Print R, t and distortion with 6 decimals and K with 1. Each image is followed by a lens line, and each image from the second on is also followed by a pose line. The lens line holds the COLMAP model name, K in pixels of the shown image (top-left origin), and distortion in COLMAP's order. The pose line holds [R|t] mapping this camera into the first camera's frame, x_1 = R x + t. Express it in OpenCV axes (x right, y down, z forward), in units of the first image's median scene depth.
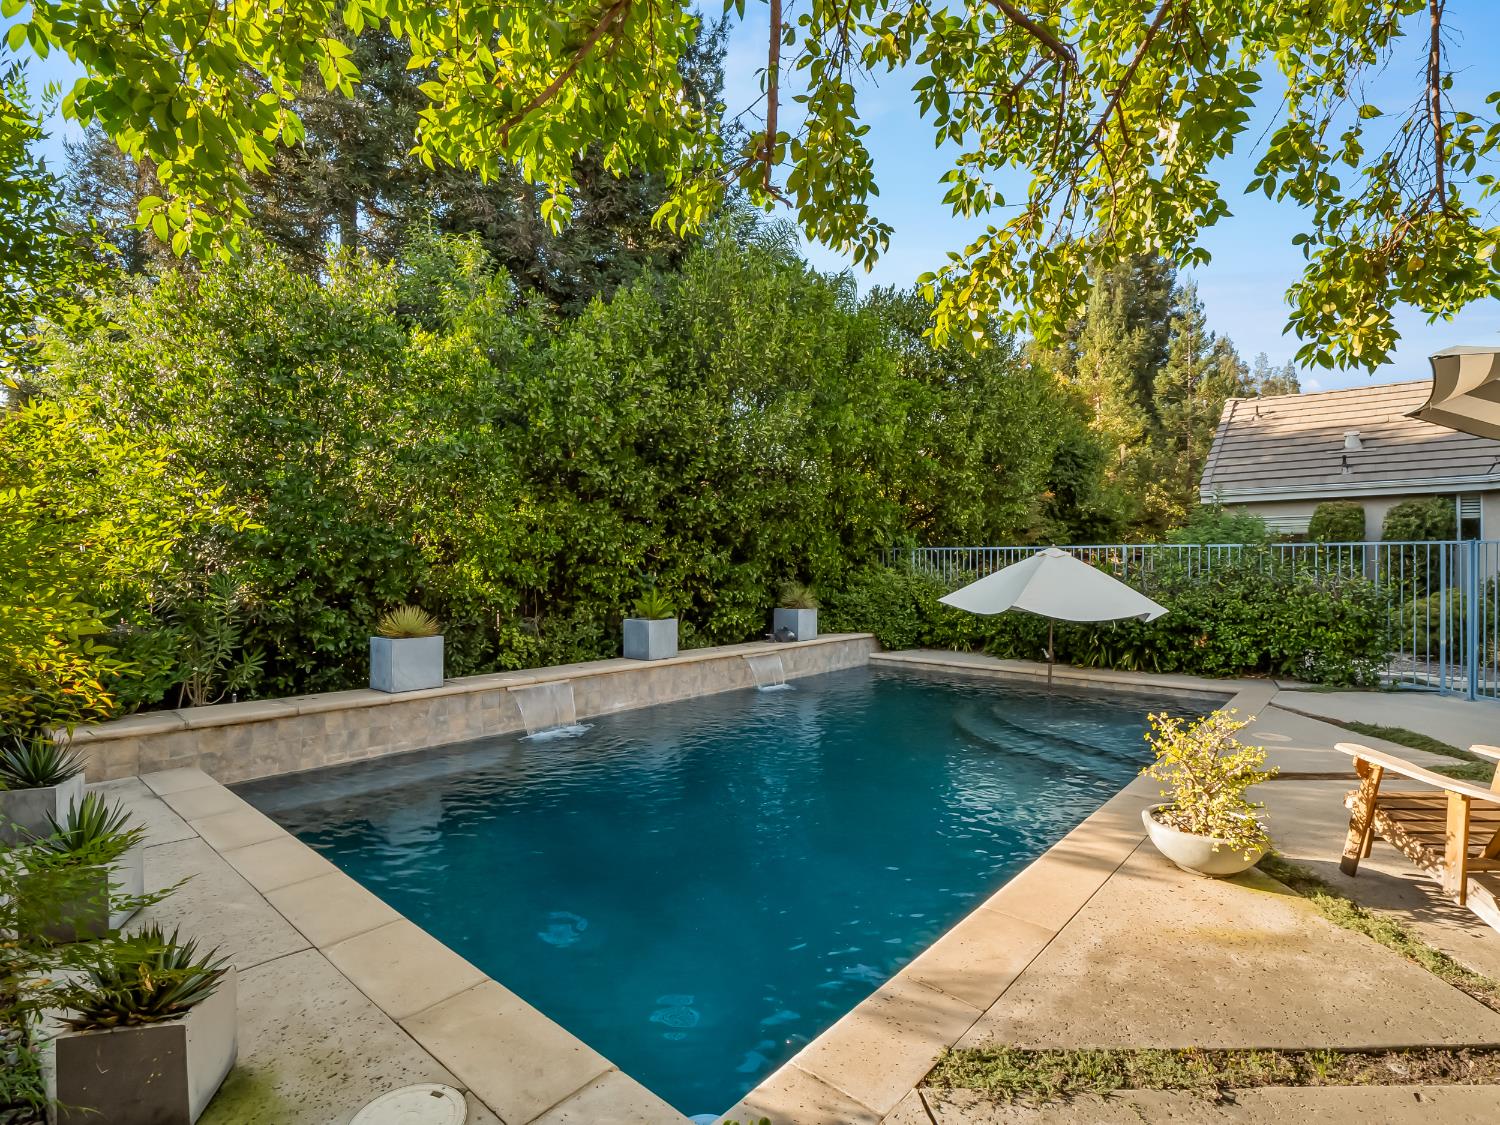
lens RADIAL K [[730.7, 0, 754.1], [0, 730.7, 565.8], [0, 0, 1]] dist [-0.014182, -0.003500]
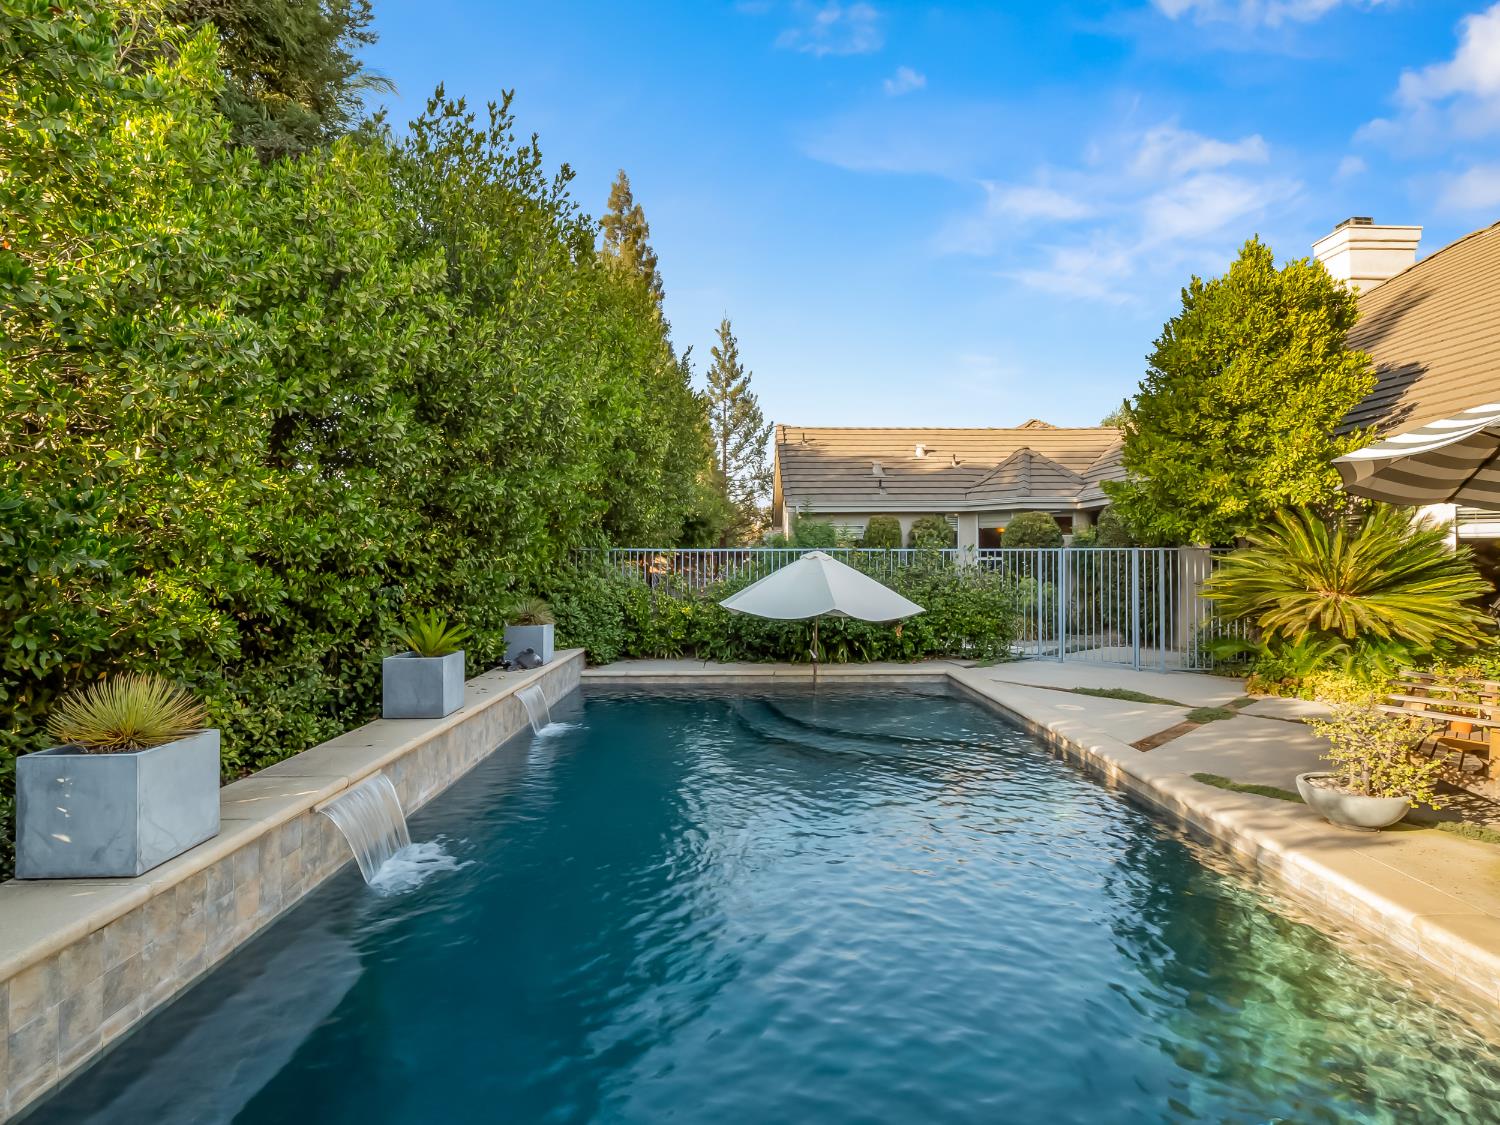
lens RADIAL K [[730.7, 0, 756.1], [0, 730.7, 558.4], [0, 0, 1]] dist [-0.014182, -0.003500]
pose [[0.744769, 0.000278, 0.667323, -0.310462], [0.005934, 0.999958, -0.007040, -0.006328], [-0.667296, 0.009204, 0.744736, 0.263169]]
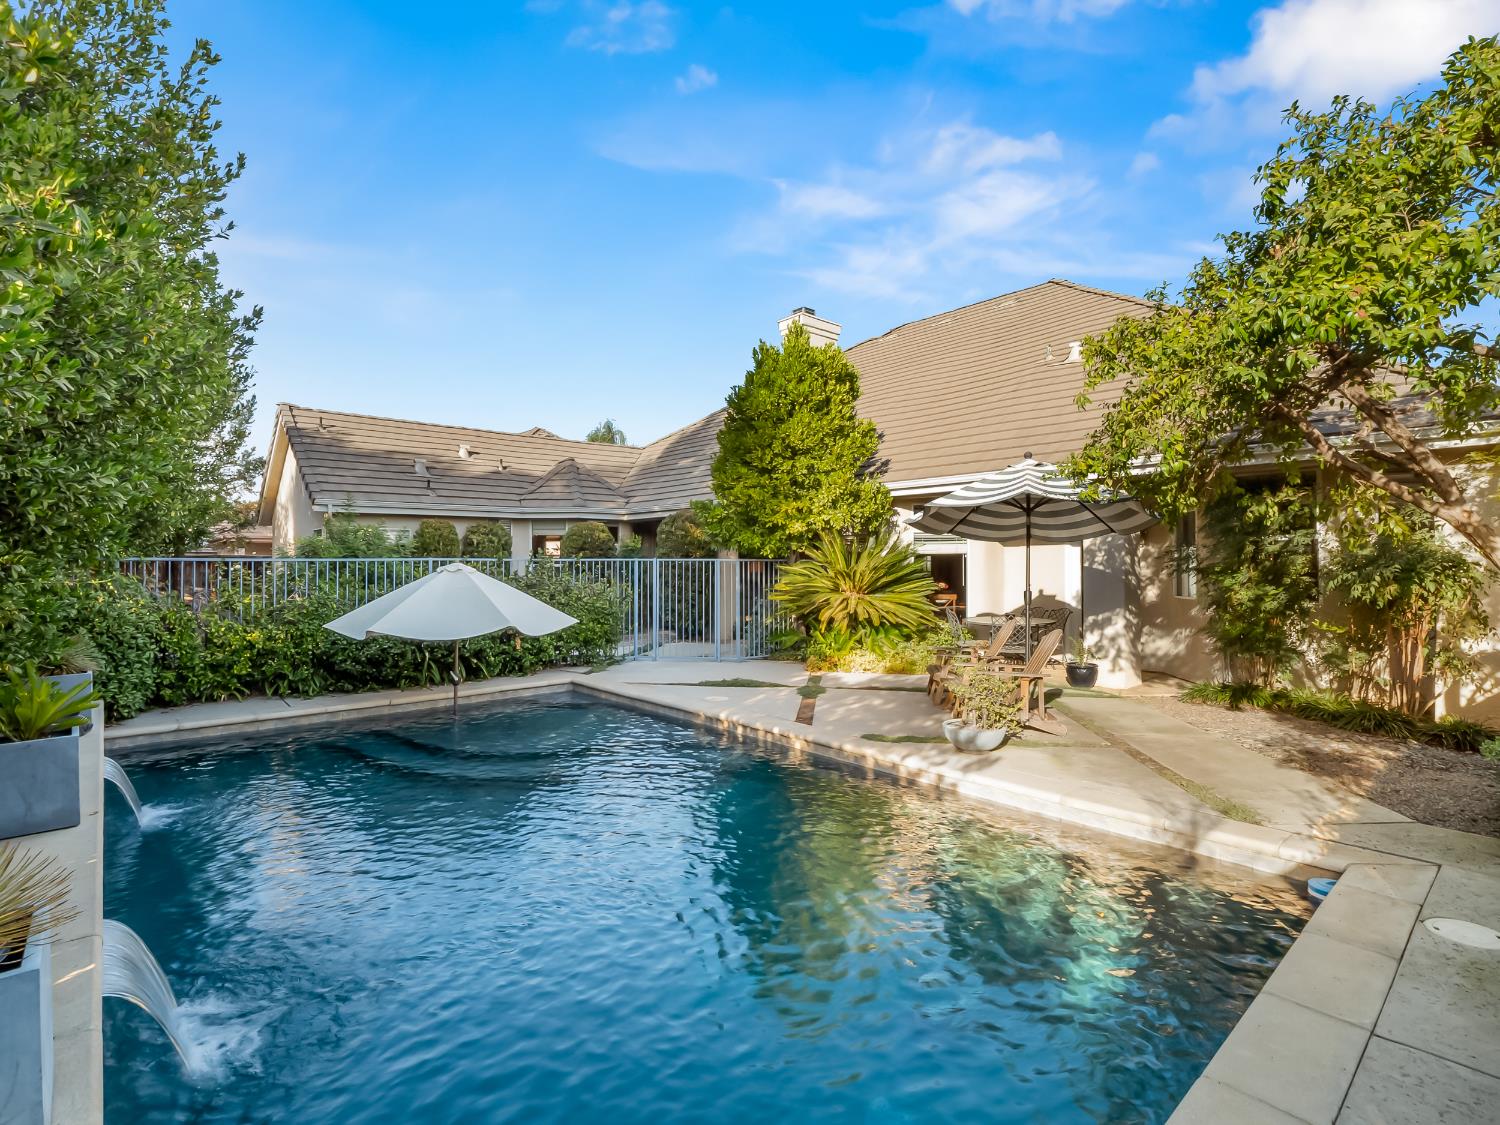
lens RADIAL K [[730.7, 0, 762.7], [0, 730.7, 562.3], [0, 0, 1]] dist [-0.014182, -0.003500]
pose [[0.127588, -0.002816, 0.991823, -0.431725], [0.009032, 0.999958, 0.001677, -0.020935], [-0.991786, 0.008744, 0.127608, 0.443481]]
